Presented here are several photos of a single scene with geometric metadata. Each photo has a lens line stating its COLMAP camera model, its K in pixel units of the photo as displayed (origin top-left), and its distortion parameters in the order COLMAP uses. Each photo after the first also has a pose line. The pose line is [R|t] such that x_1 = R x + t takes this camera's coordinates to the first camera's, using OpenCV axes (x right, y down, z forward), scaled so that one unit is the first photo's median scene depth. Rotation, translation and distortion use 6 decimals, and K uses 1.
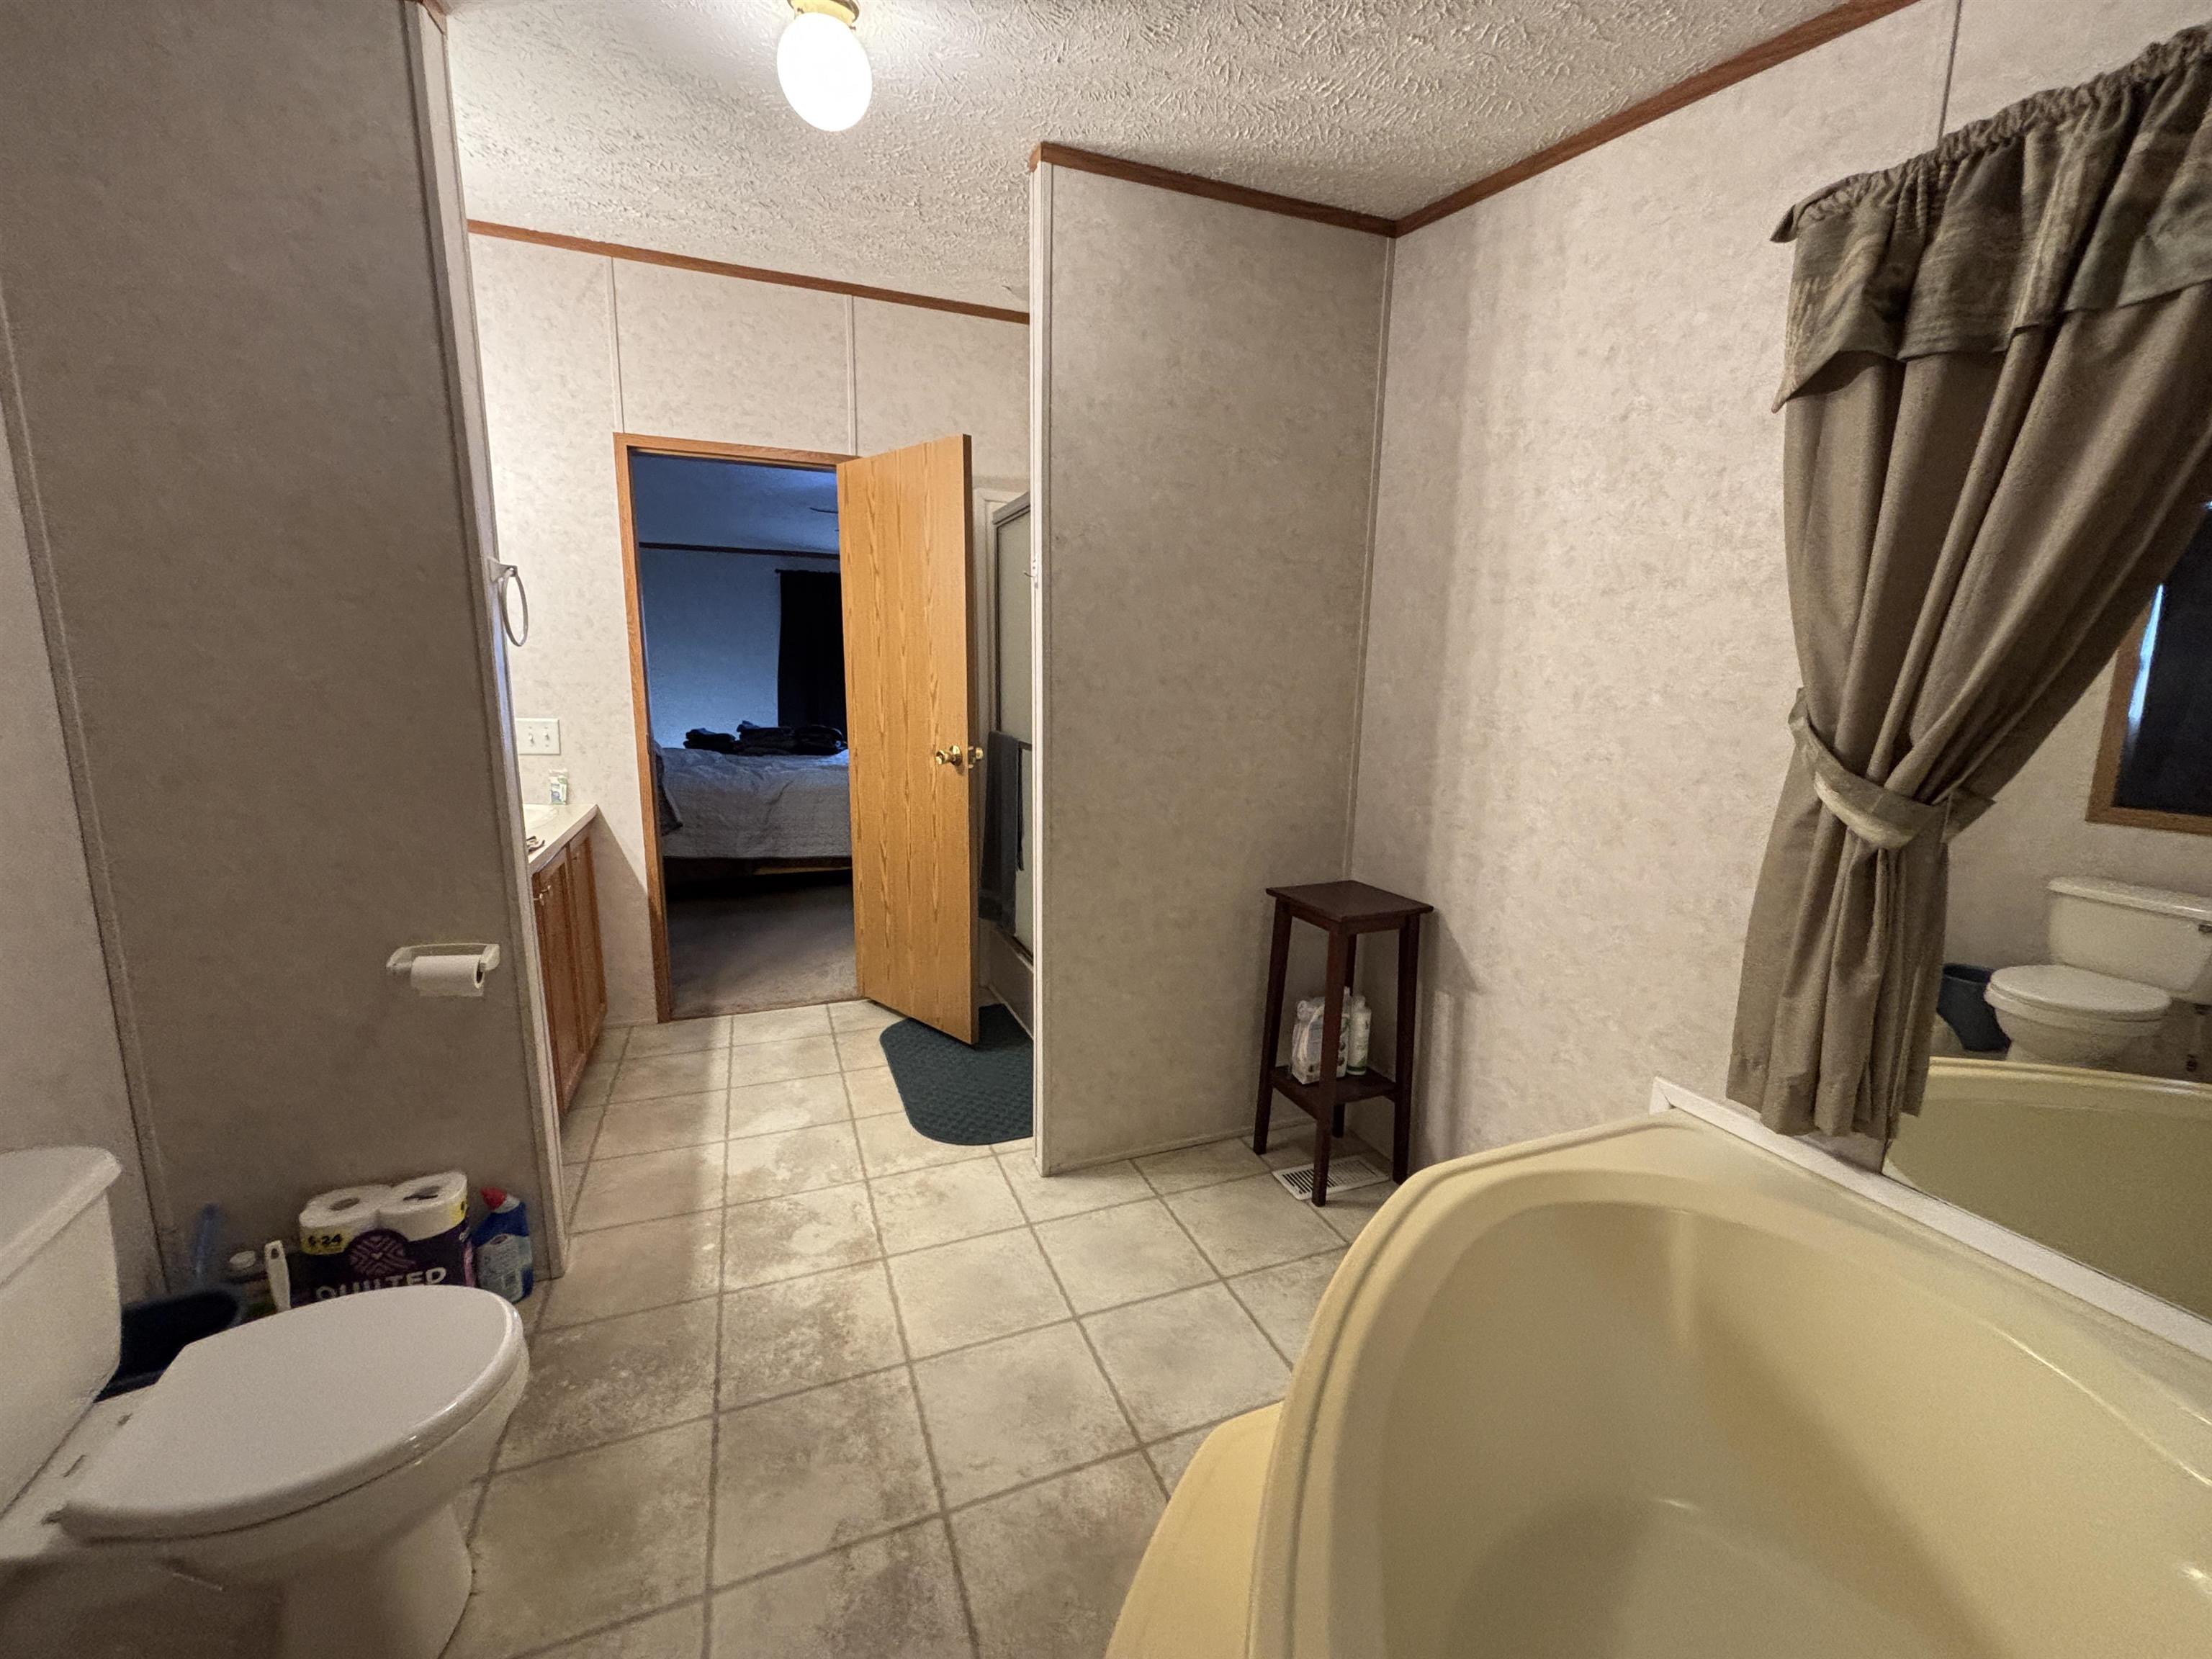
lens RADIAL K [[891.0, 0, 1108.6], [0, 891.0, 831.7], [0, 0, 1]] dist [-0.009932, 0.000410]
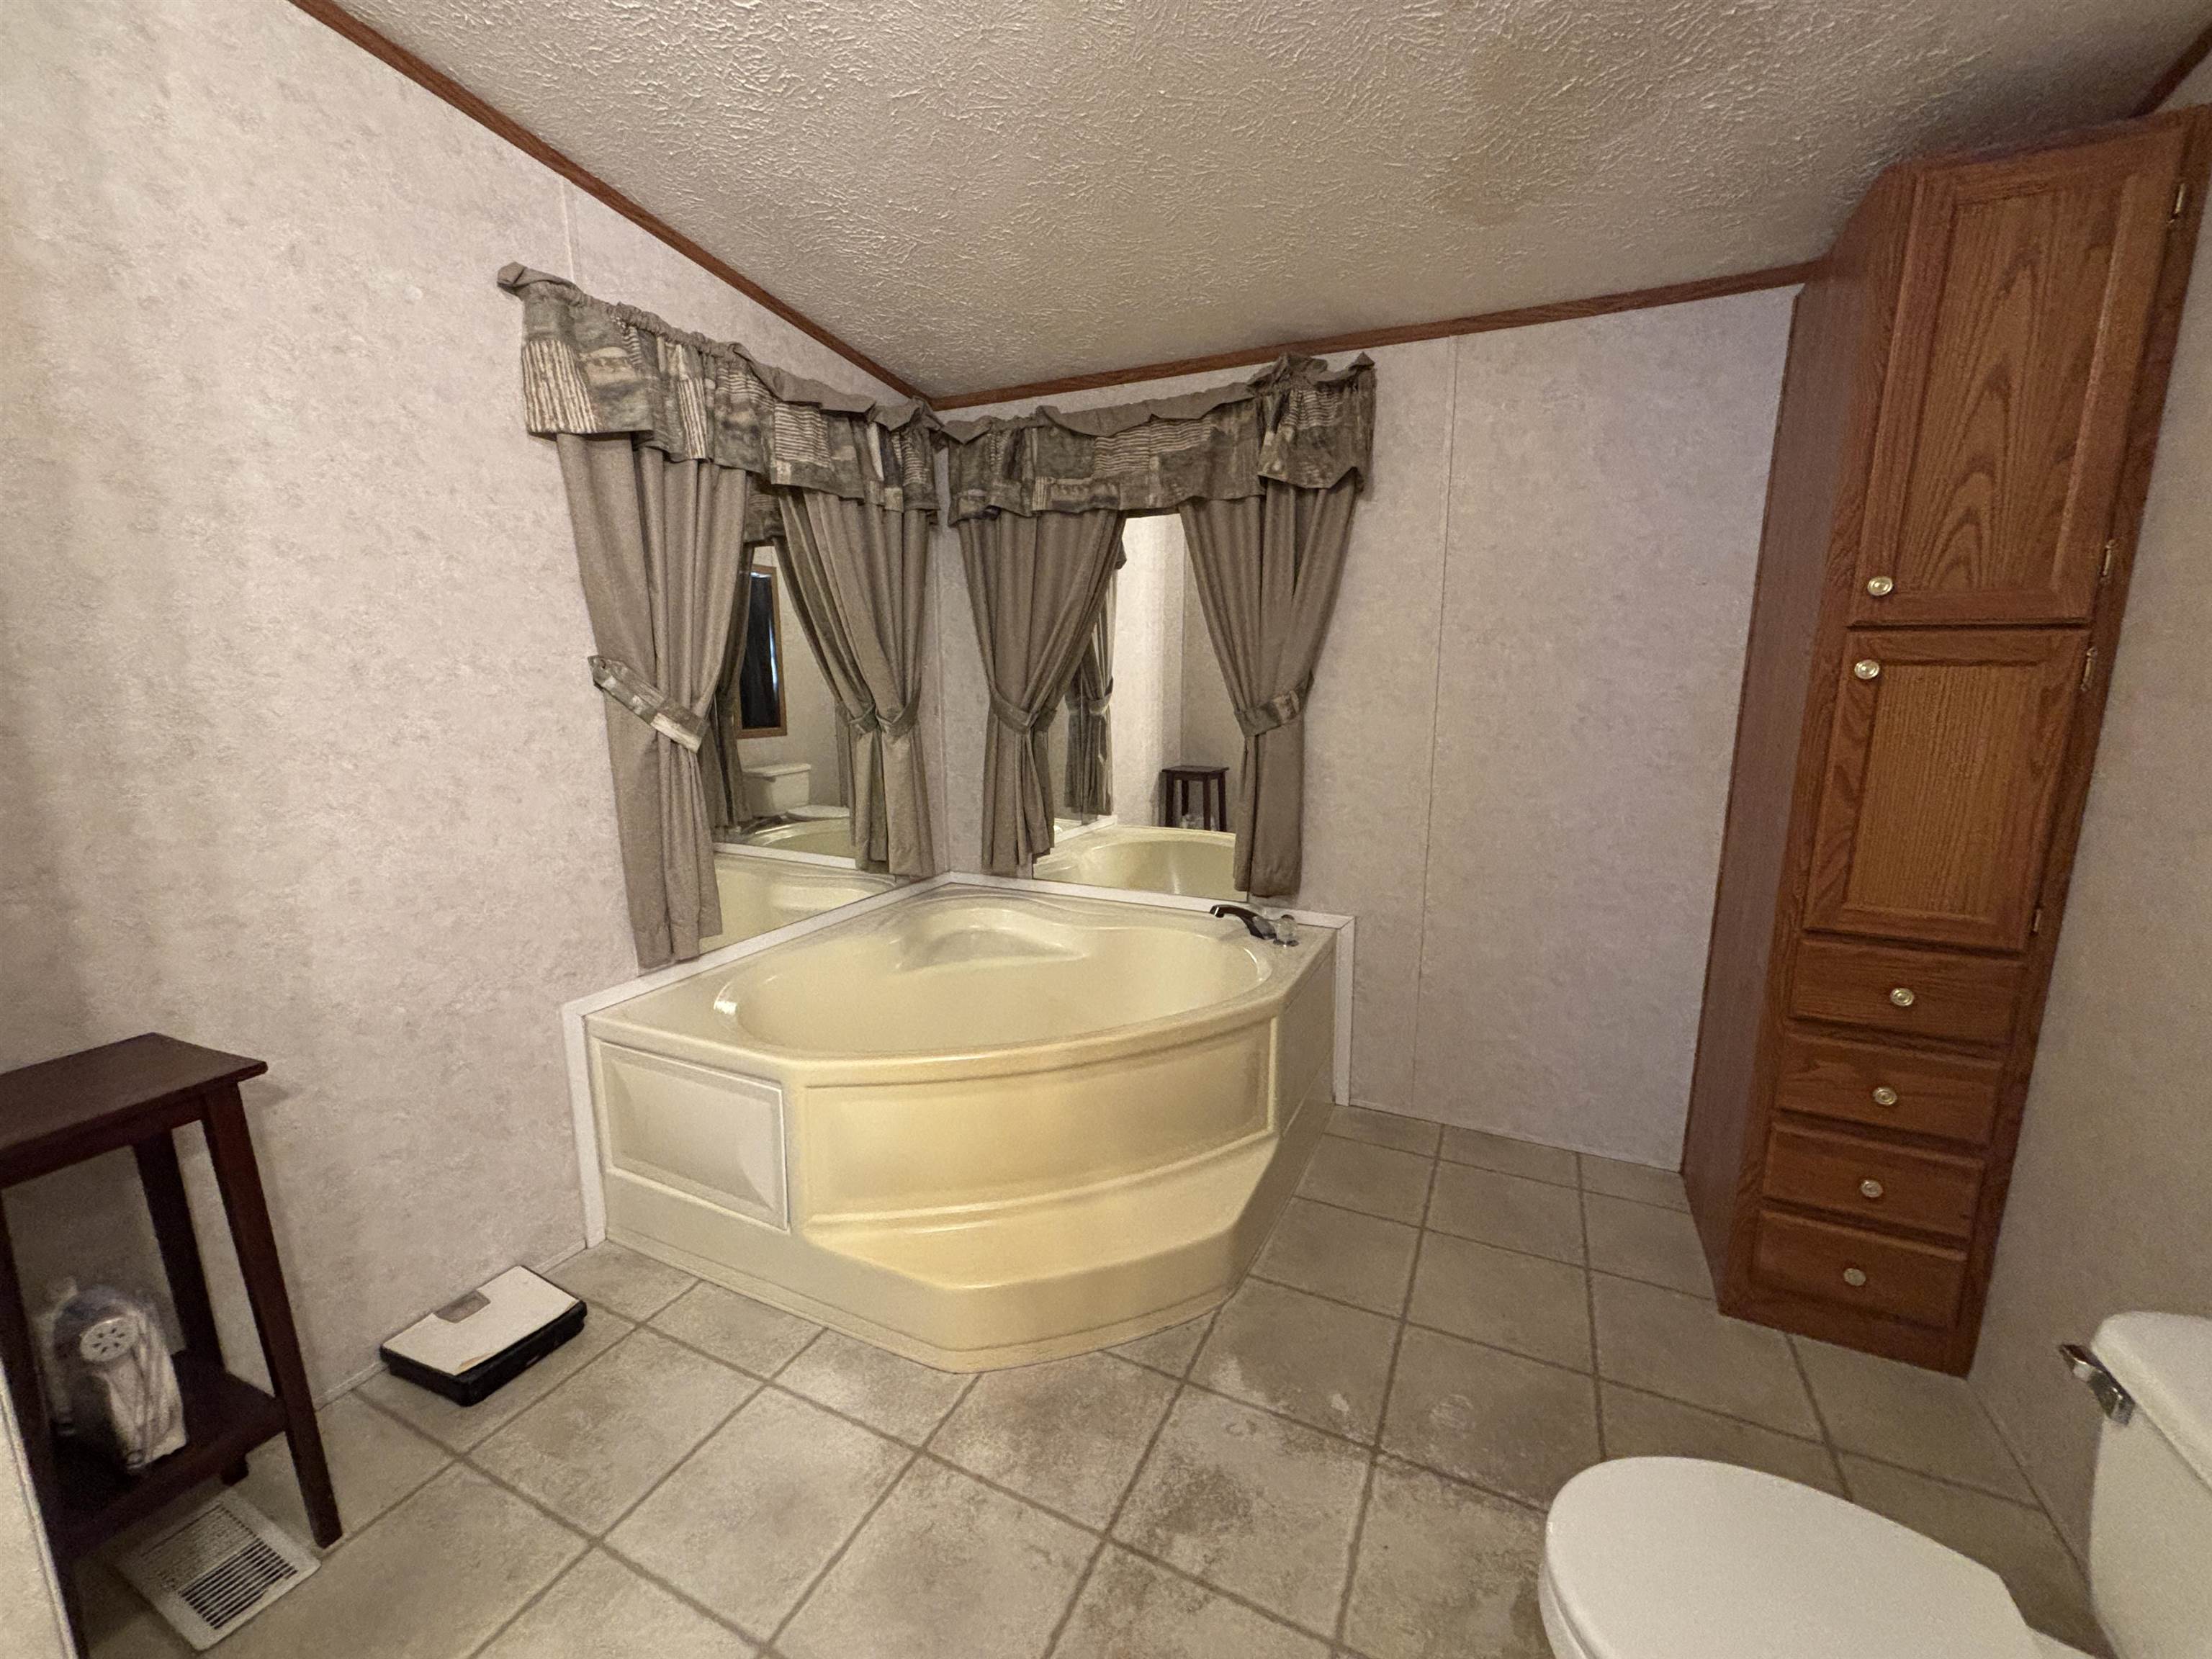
lens RADIAL K [[891.0, 0, 1108.6], [0, 891.0, 831.7], [0, 0, 1]] dist [-0.009932, 0.000410]
pose [[-0.687185, -0.146328, 0.711593, -0.691580], [0.119607, 0.943351, 0.309489, -0.217258], [-0.716569, 0.297788, -0.630755, 1.261168]]
